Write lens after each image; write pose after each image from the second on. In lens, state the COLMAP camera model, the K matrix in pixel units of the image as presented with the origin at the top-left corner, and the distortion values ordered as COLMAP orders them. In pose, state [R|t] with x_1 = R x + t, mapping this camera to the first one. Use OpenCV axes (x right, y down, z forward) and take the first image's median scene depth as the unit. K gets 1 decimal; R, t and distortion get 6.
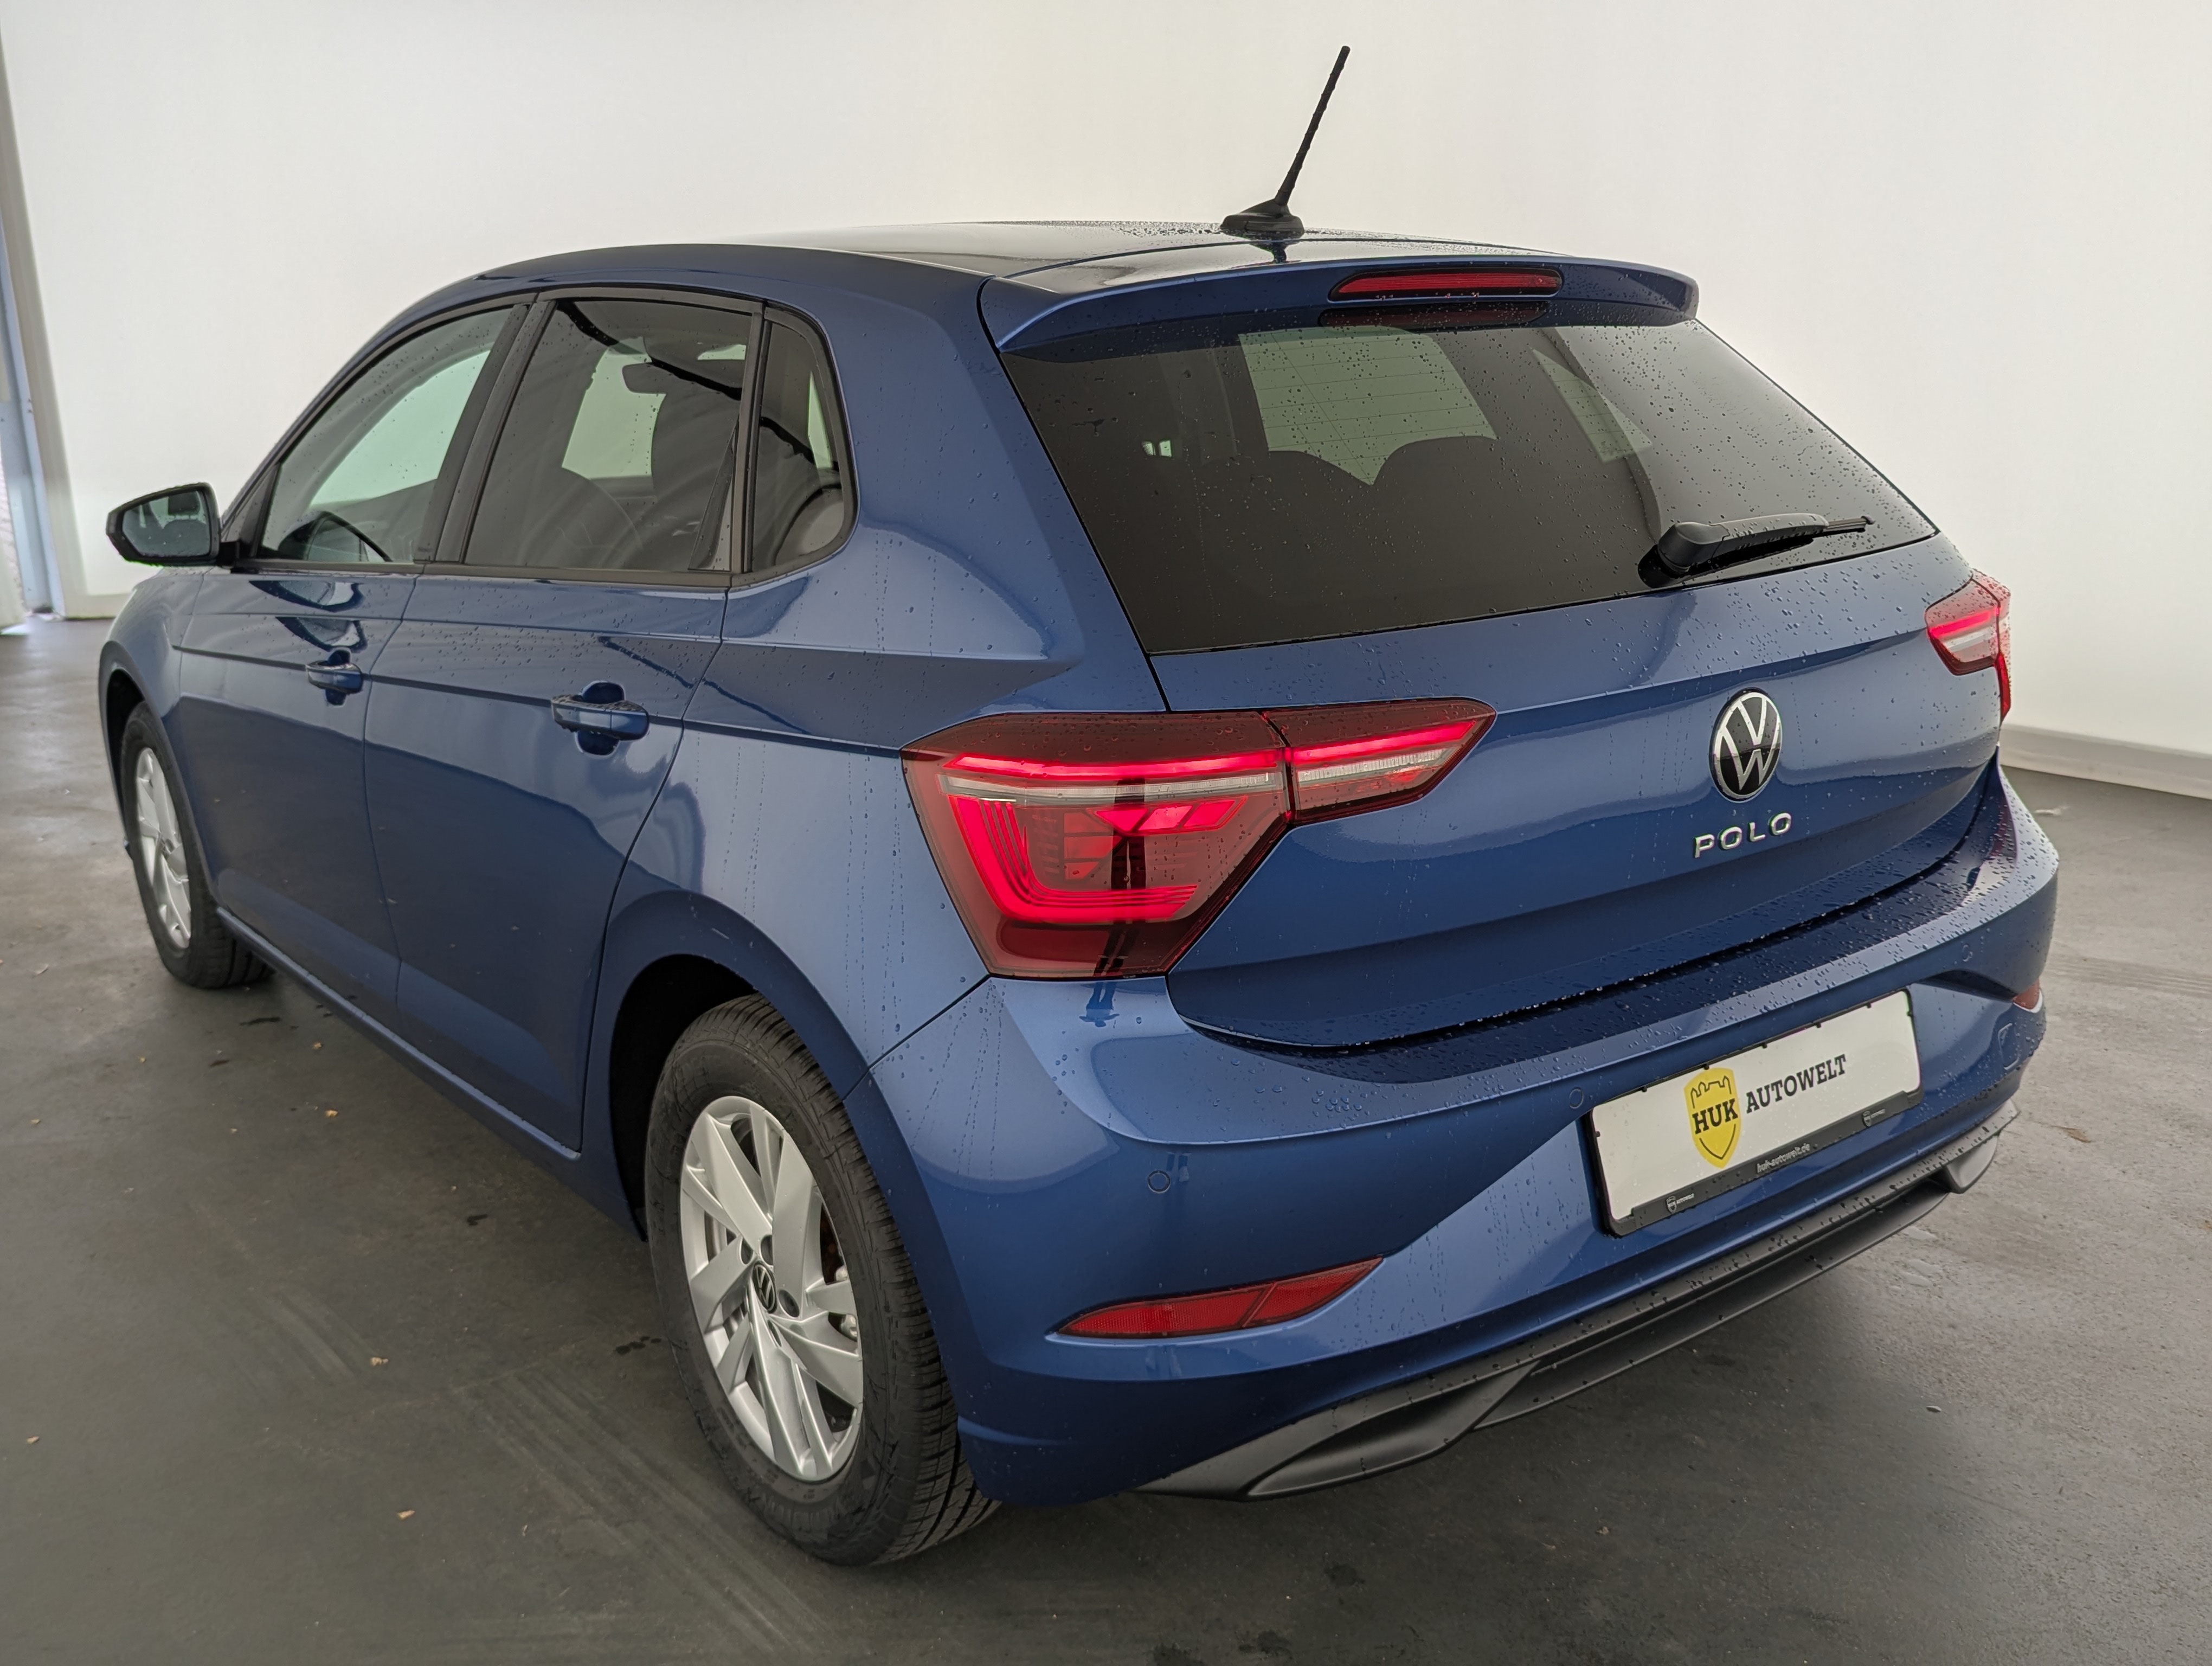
lens RADIAL K [[1986.3, 0, 1053.6], [0, 1986.3, 883.5], [0, 0, 1]] dist [0.041946, -0.107622]
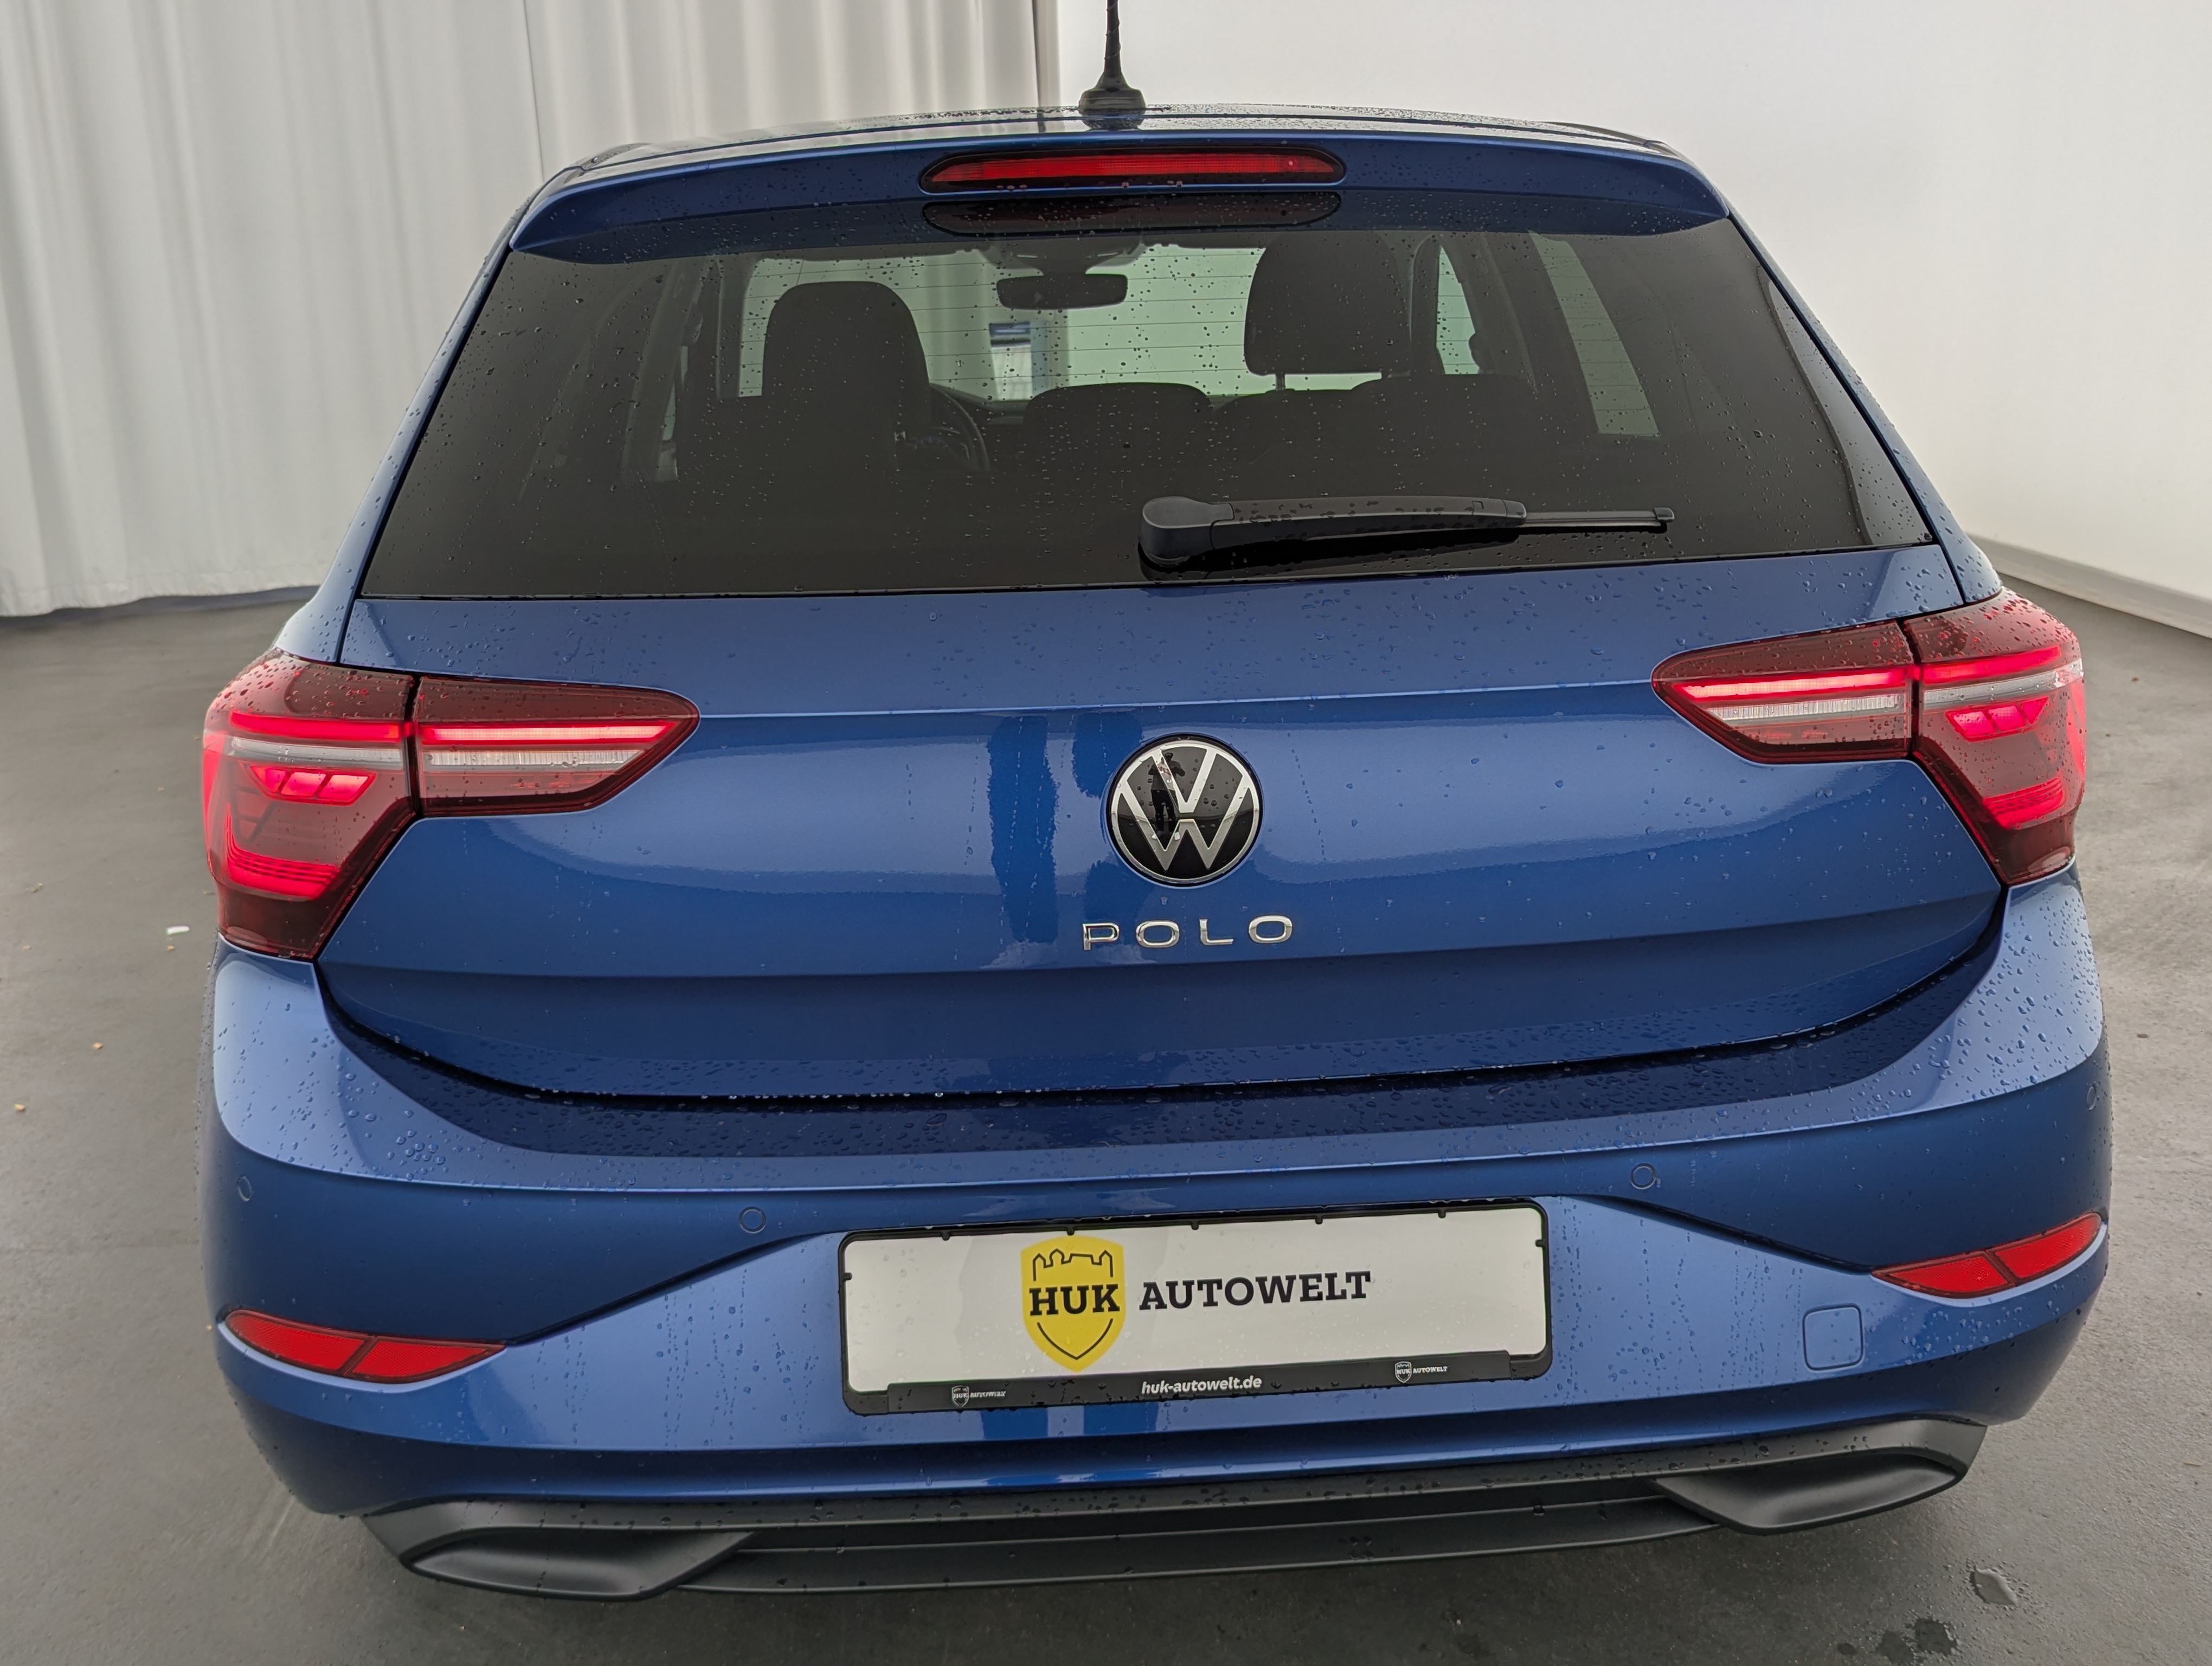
lens RADIAL K [[1986.3, 0, 1099.7], [0, 1986.3, 883.4], [0, 0, 1]] dist [0.041946, -0.107622]
pose [[0.839242, 0.166731, -0.517565, 0.698388], [-0.149343, 0.985903, 0.075442, -0.093213], [0.522848, 0.013981, 0.852311, 0.374249]]
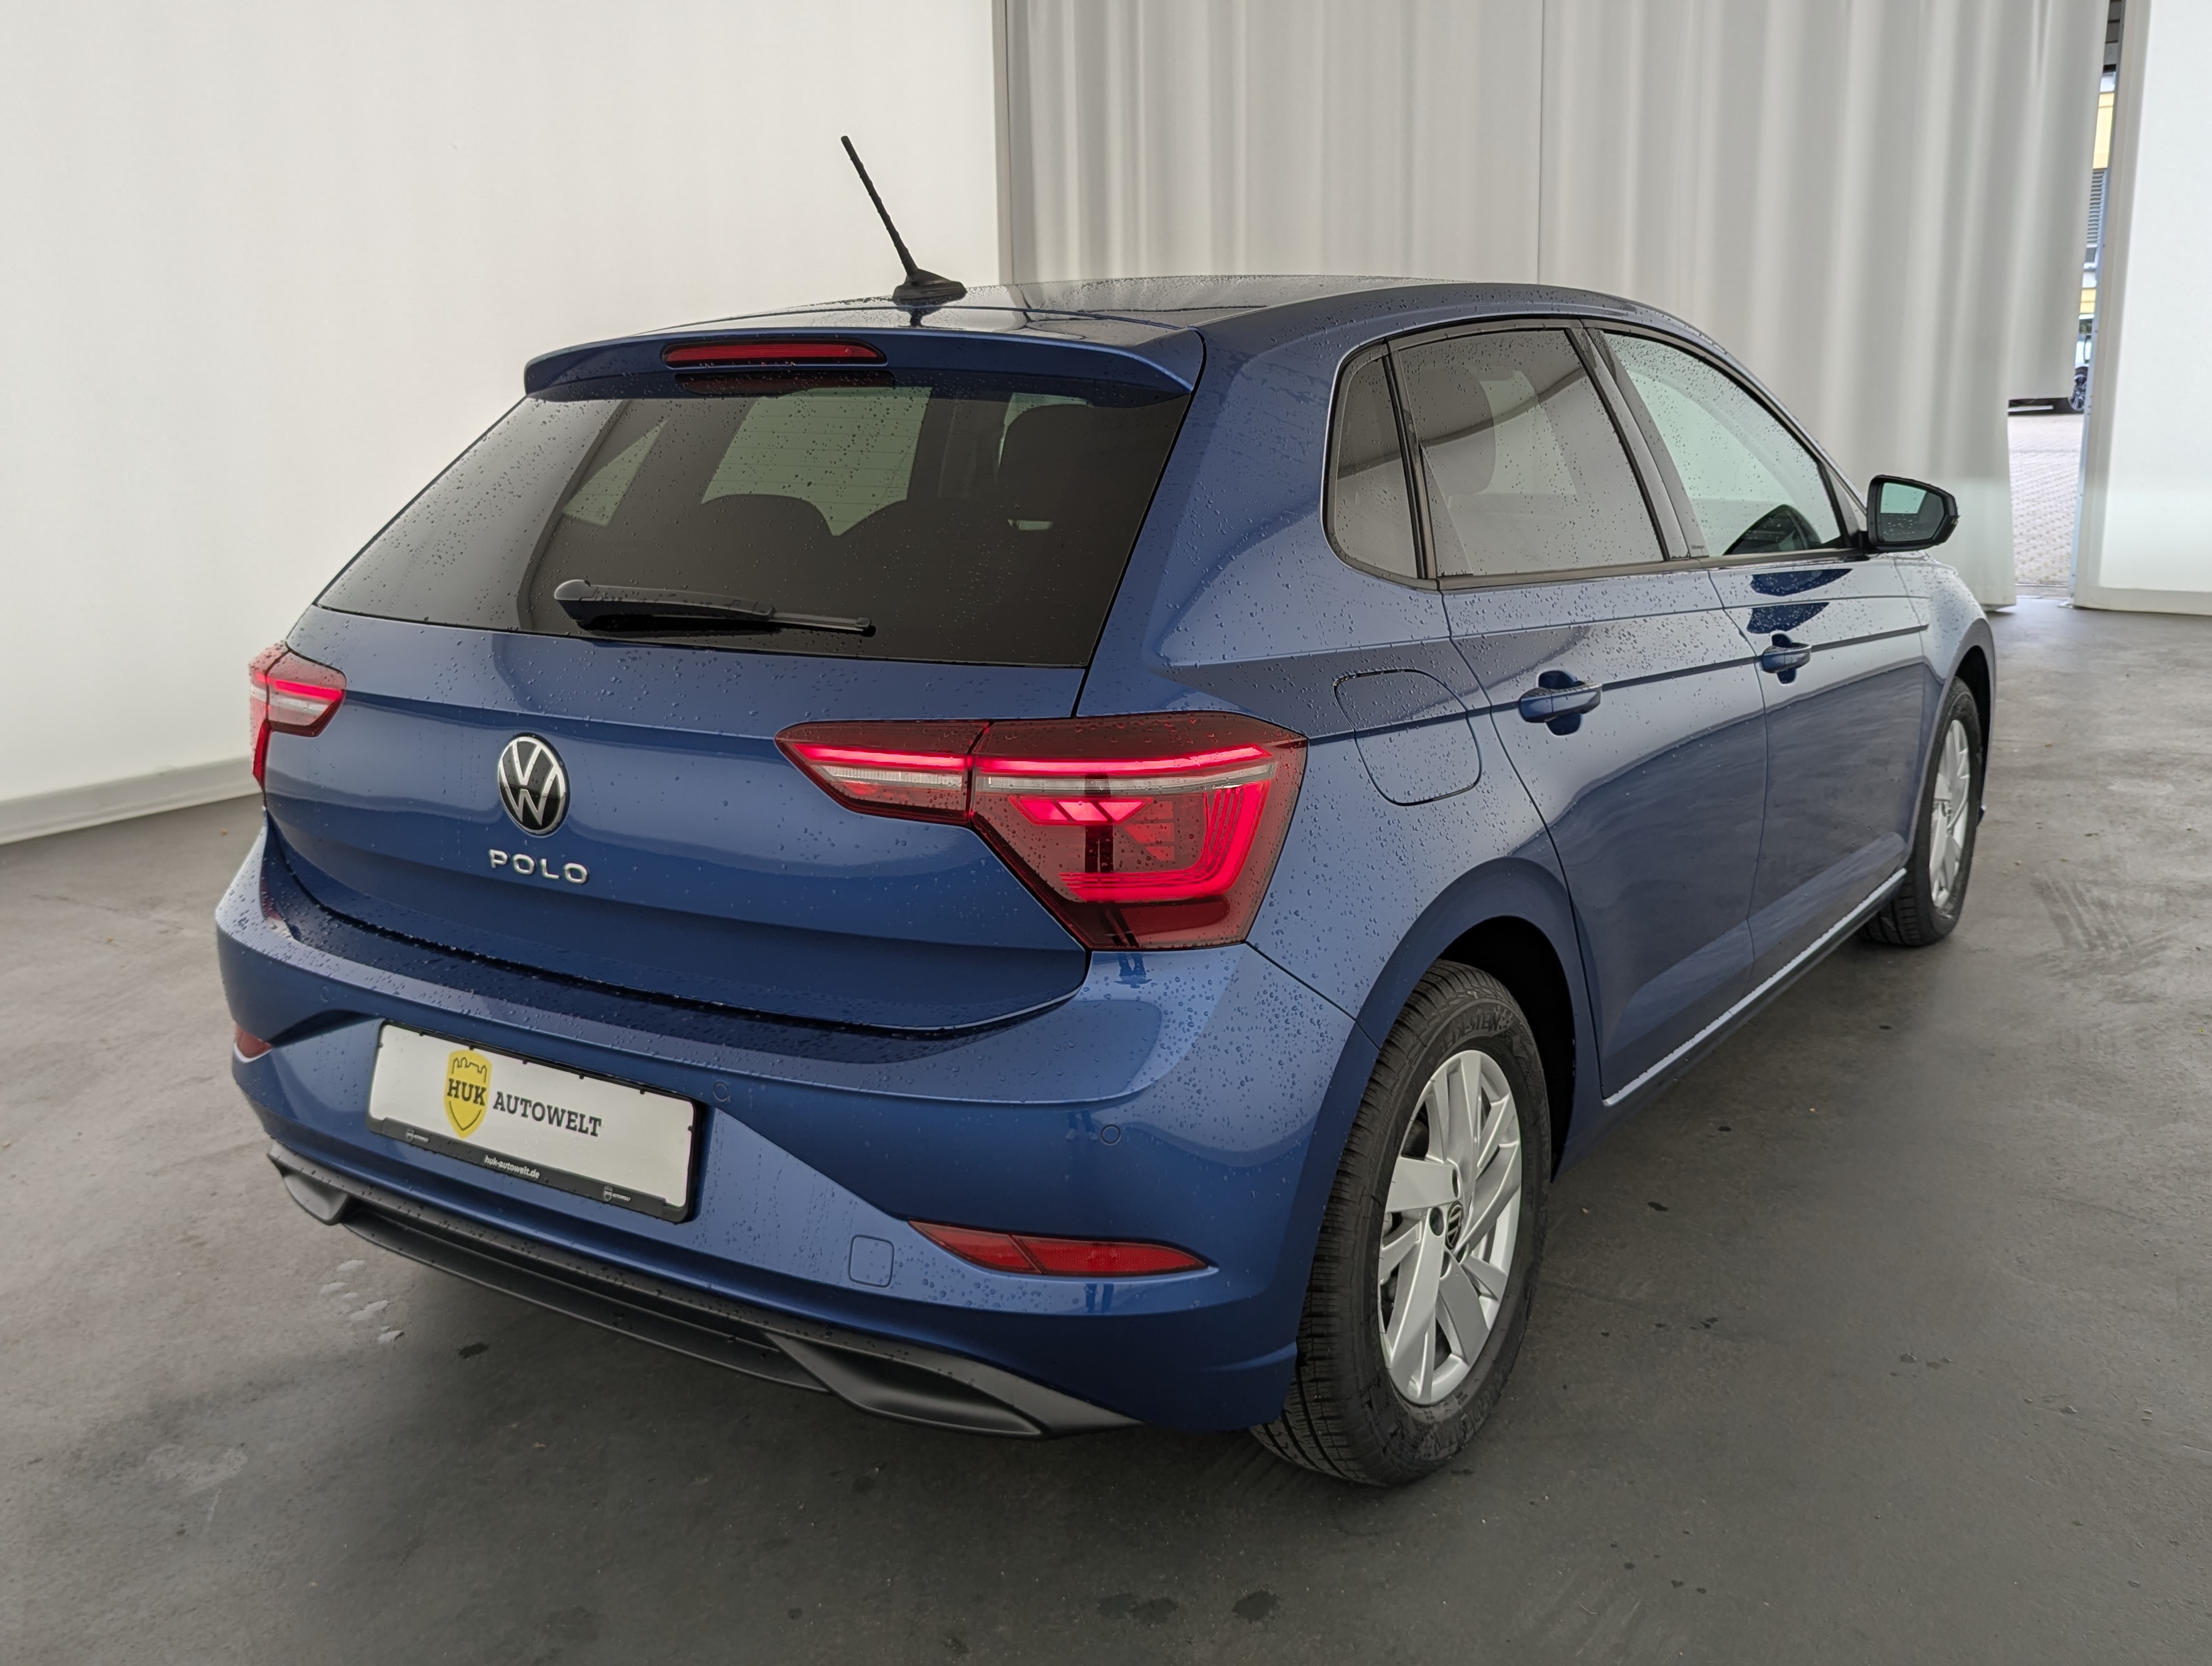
lens RADIAL K [[1986.3, 0, 1126.1], [0, 1986.3, 837.2], [0, 0, 1]] dist [0.041946, -0.107622]
pose [[0.349746, 0.243633, -0.904611, 1.461528], [-0.247172, 0.955377, 0.161742, -0.300196], [0.903650, 0.167026, 0.394359, 0.869708]]
